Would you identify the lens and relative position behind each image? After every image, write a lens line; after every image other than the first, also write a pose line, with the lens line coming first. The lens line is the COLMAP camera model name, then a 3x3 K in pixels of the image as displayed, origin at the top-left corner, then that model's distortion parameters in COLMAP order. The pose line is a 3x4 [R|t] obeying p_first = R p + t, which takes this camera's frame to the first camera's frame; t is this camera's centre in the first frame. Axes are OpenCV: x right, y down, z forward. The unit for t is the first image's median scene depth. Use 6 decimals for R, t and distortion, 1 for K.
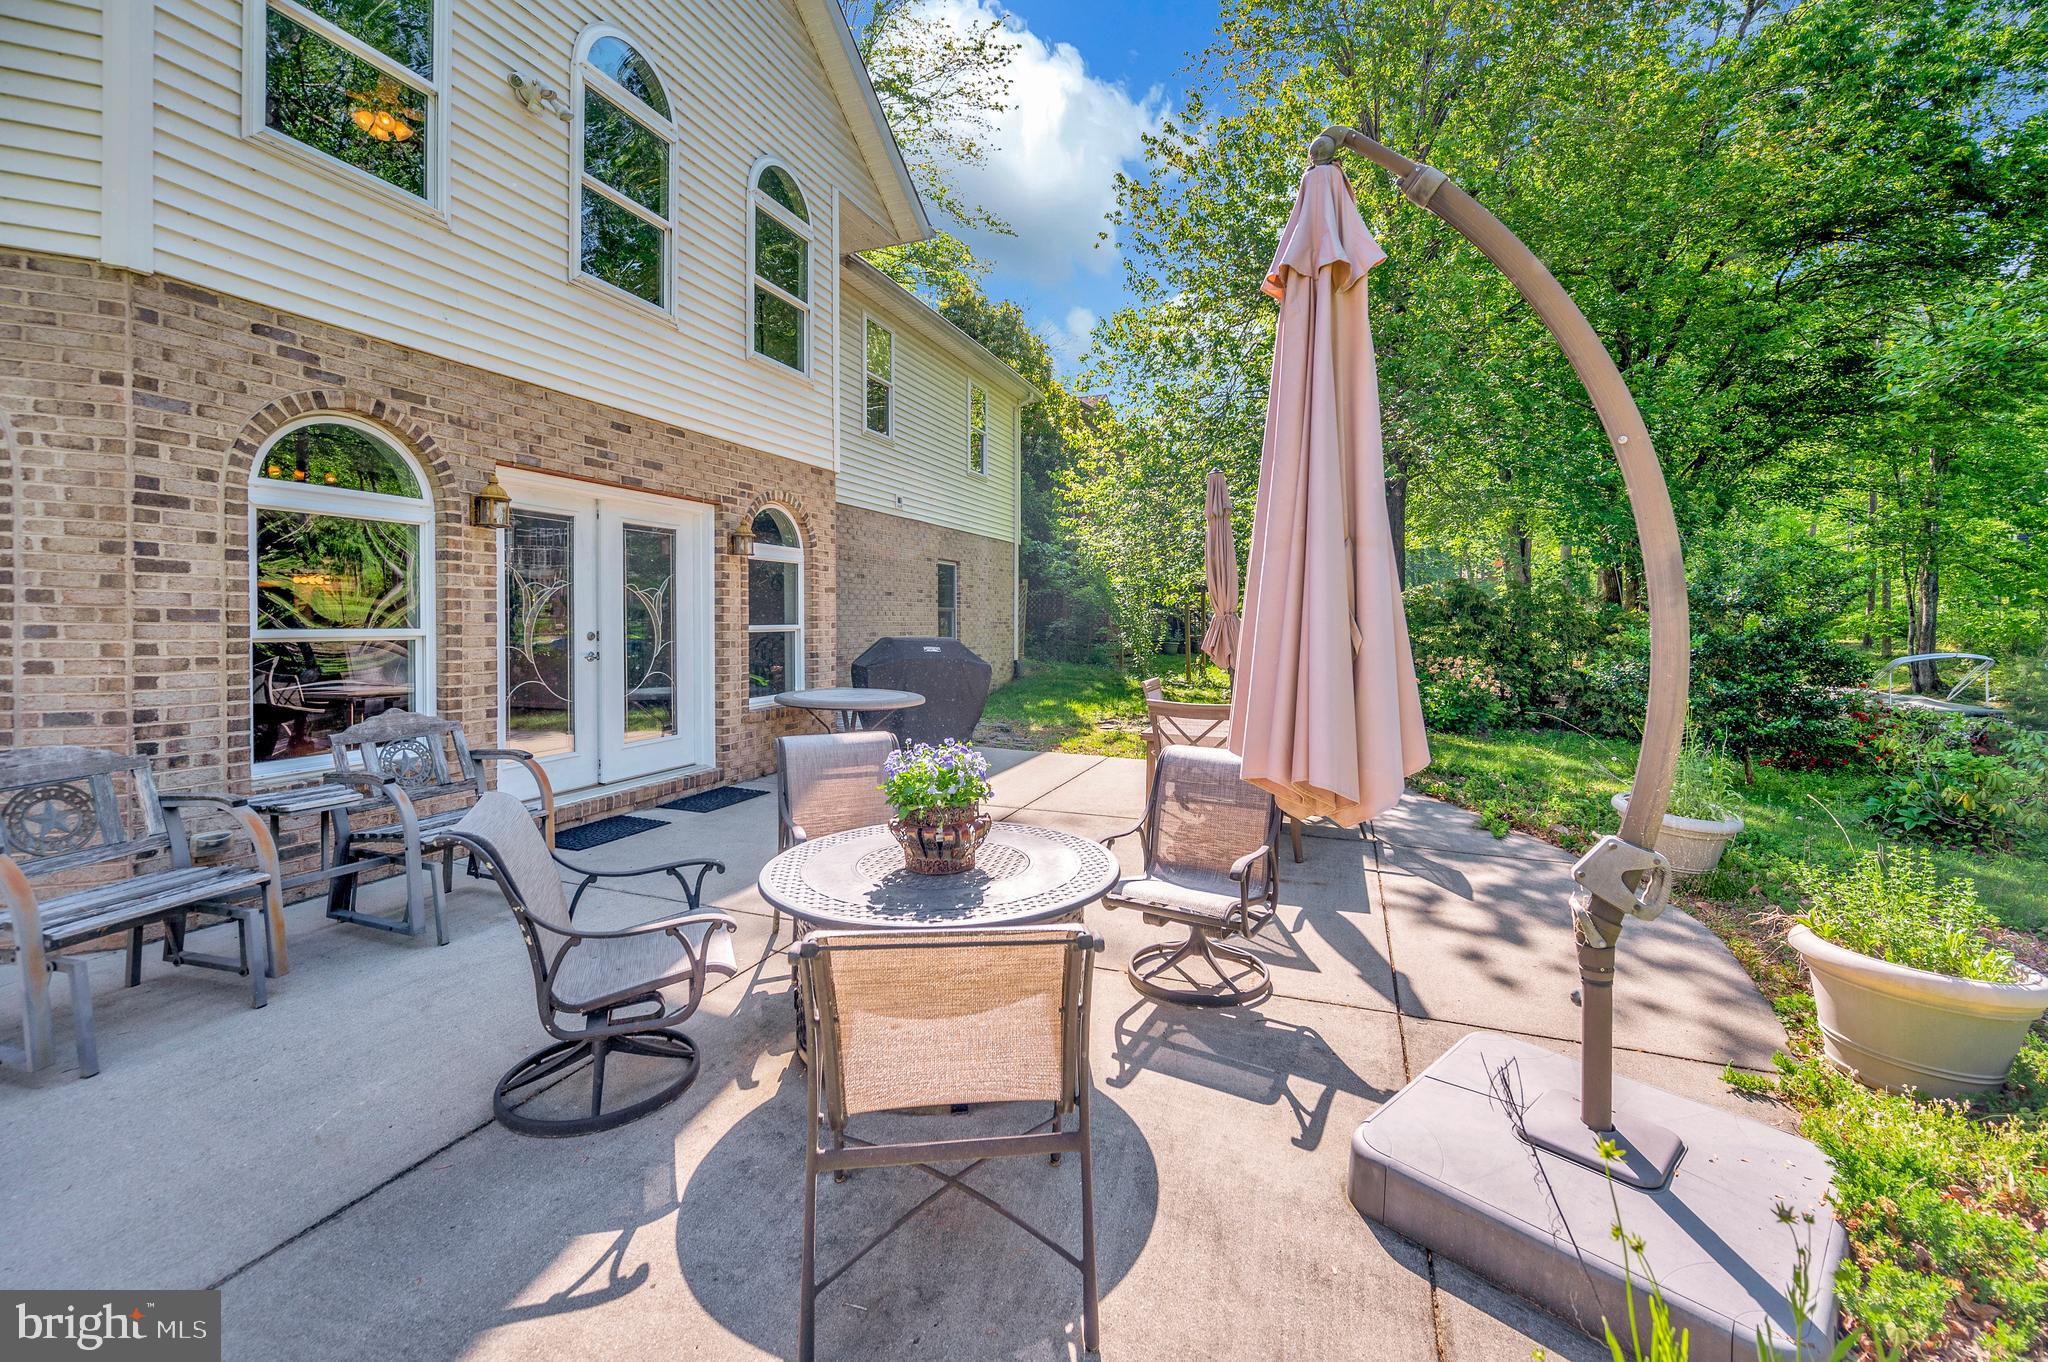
lens RADIAL K [[856.4, 0, 1028.7], [0, 856.4, 620.8], [0, 0, 1]] dist [0.002959, -0.001206]
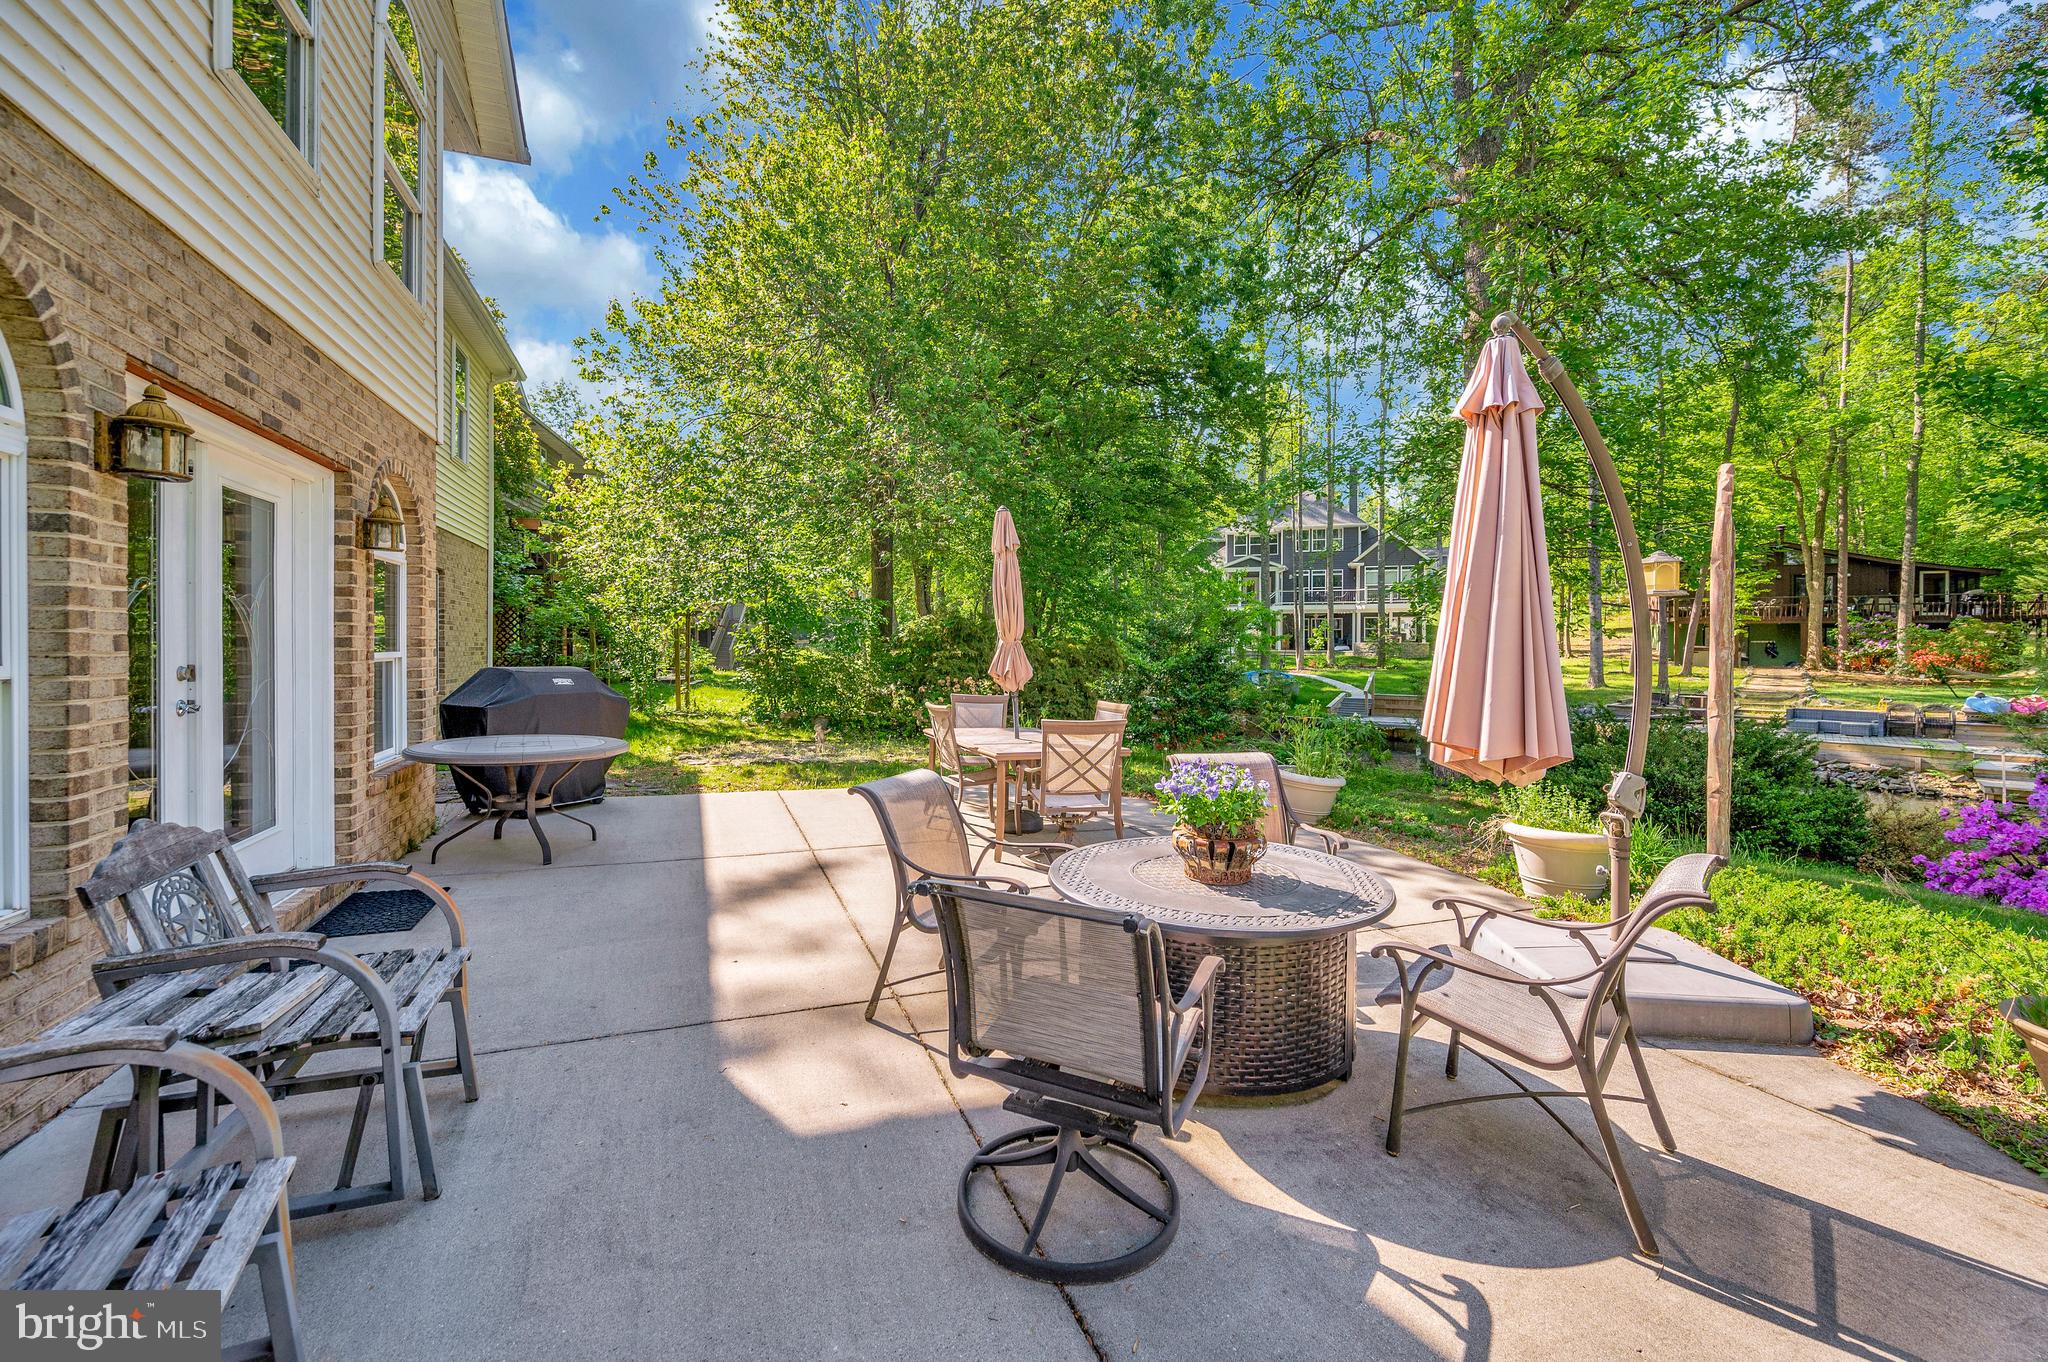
lens RADIAL K [[856.4, 0, 994.0], [0, 856.4, 651.5], [0, 0, 1]] dist [0.002959, -0.001206]
pose [[0.751084, -0.008781, 0.660148, -0.593658], [0.003606, 0.999951, 0.009198, -0.001075], [-0.660196, -0.004528, 0.751079, 0.232105]]
